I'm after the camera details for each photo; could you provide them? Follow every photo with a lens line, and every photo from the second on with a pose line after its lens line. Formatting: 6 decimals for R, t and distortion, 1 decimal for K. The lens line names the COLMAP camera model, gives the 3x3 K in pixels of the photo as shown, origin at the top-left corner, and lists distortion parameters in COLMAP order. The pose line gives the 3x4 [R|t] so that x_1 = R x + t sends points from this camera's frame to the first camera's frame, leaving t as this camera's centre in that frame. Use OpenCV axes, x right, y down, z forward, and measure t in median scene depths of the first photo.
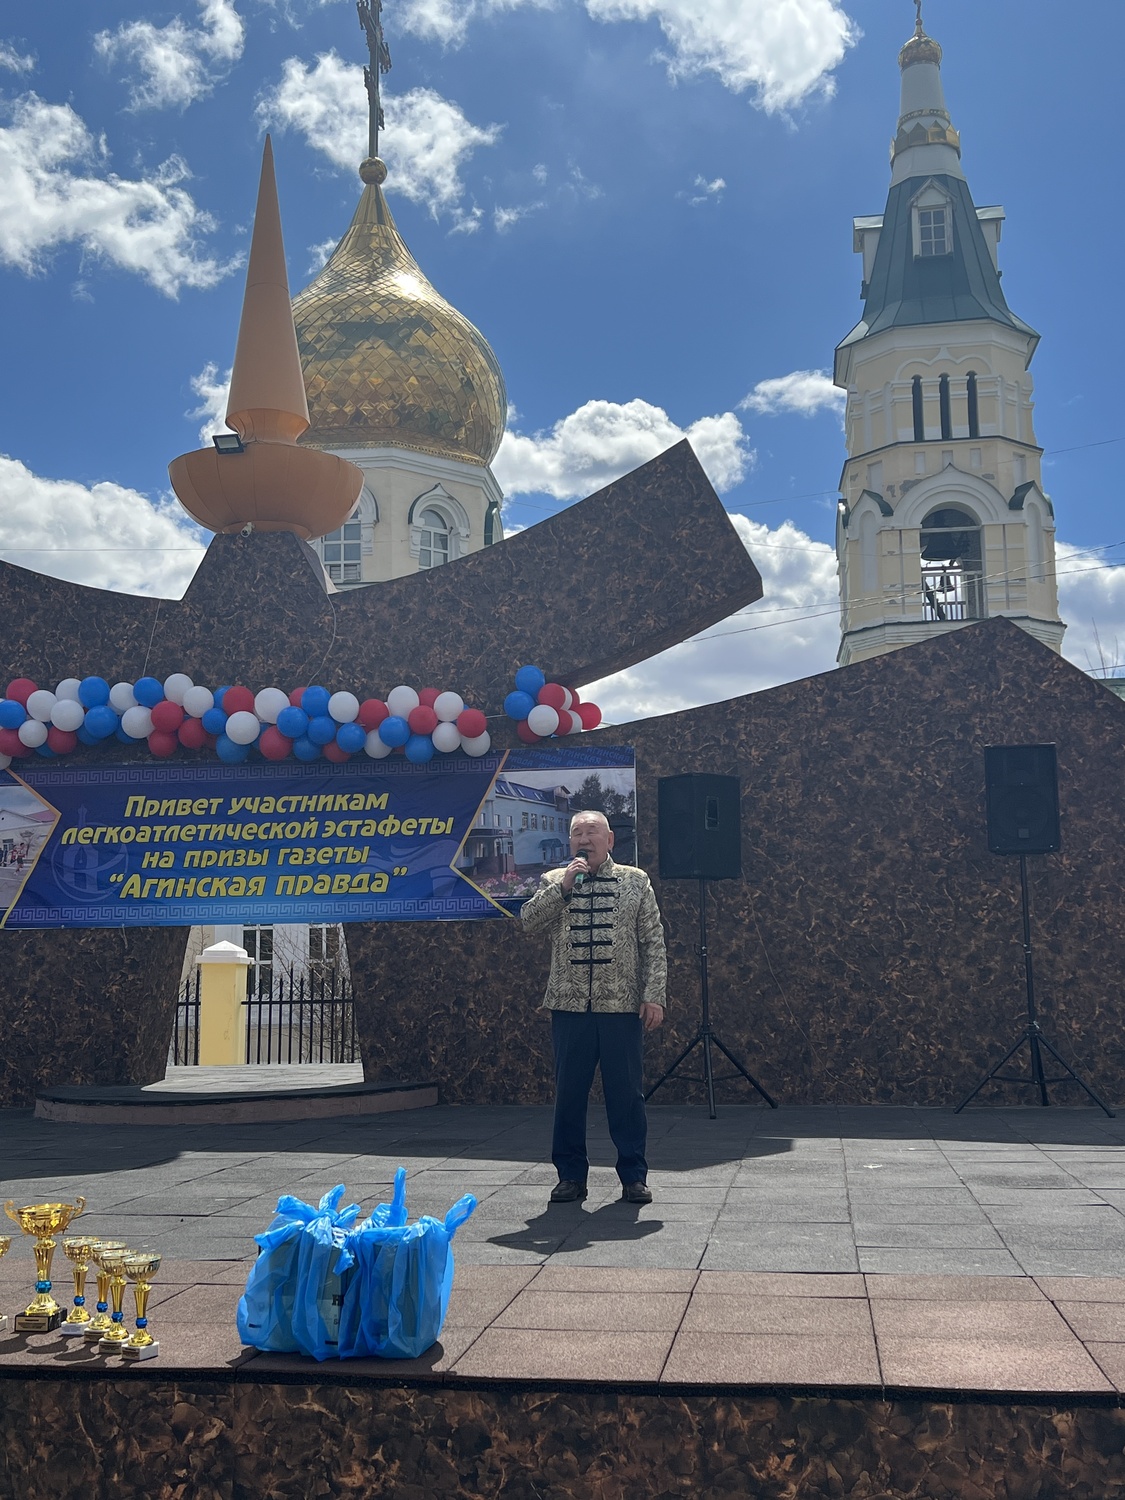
lens RADIAL K [[1572.7, 0, 563.6], [0, 1572.7, 765.0], [0, 0, 1]] dist [0.094999, 0.000000]
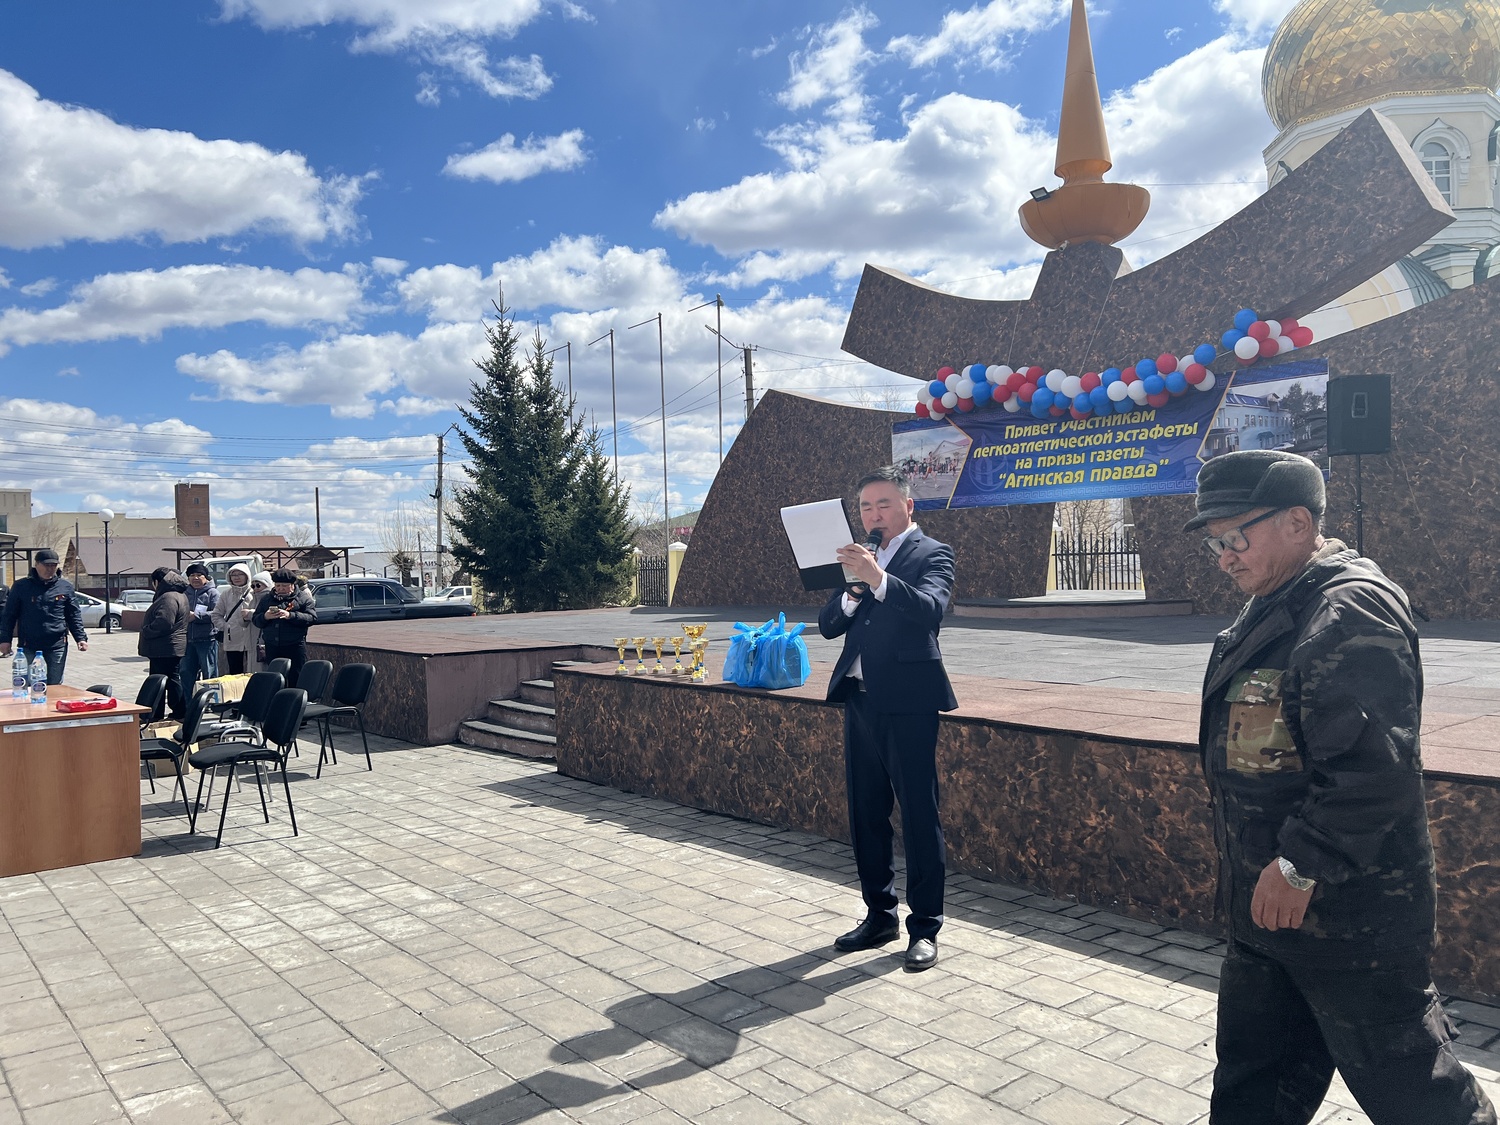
lens RADIAL K [[1128.7, 0, 753.2], [0, 1128.7, 567.9], [0, 0, 1]] dist [0.046629, -0.052780]
pose [[0.750944, -0.003211, -0.660358, 0.315270], [0.106851, 0.987402, 0.116707, -0.000466], [0.651664, -0.158200, 0.741826, -0.068644]]
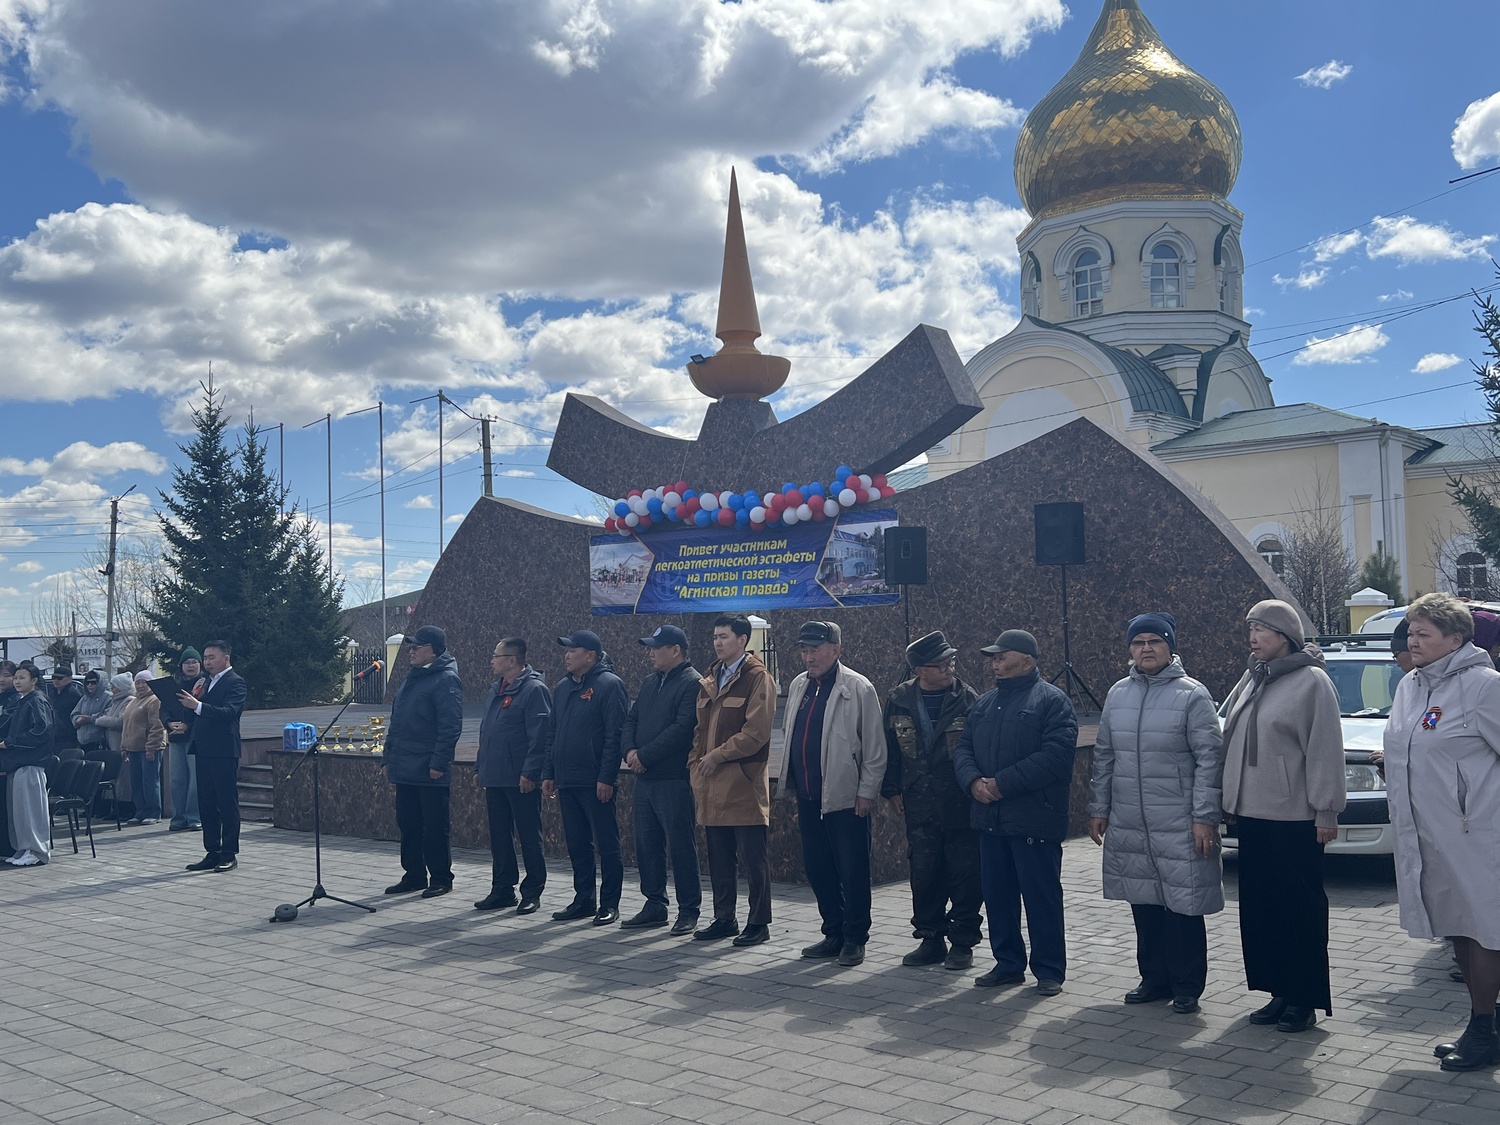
lens RADIAL K [[1416.6, 0, 752.9], [0, 1416.6, 569.5], [0, 0, 1]] dist [0.113031, 0.000000]
pose [[0.846380, -0.034240, -0.531478, 0.739342], [0.087263, 0.993360, 0.074969, -0.075307], [0.525382, -0.109831, 0.843748, -0.421344]]
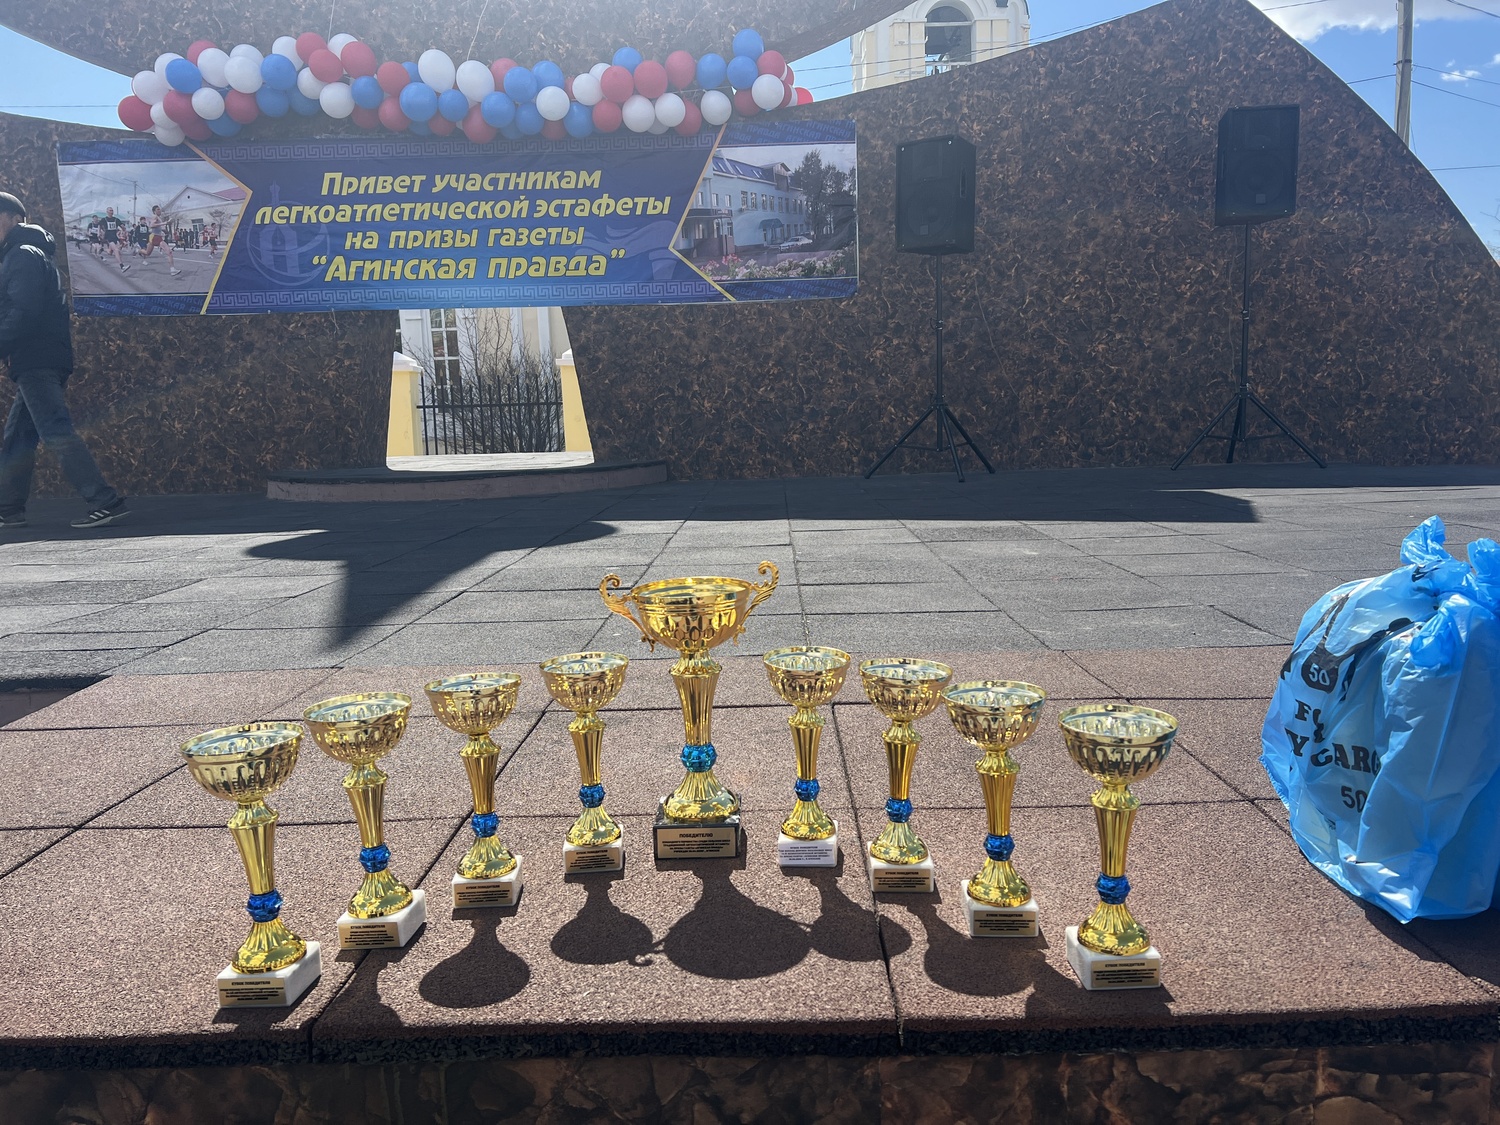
lens RADIAL K [[1128.7, 0, 757.7], [0, 1128.7, 560.9], [0, 0, 1]] dist [0.046629, -0.052780]
pose [[0.989347, -0.036029, 0.141045, -0.124874], [-0.002075, 0.965301, 0.261133, 0.068491], [-0.145559, -0.258644, 0.954943, 0.254924]]
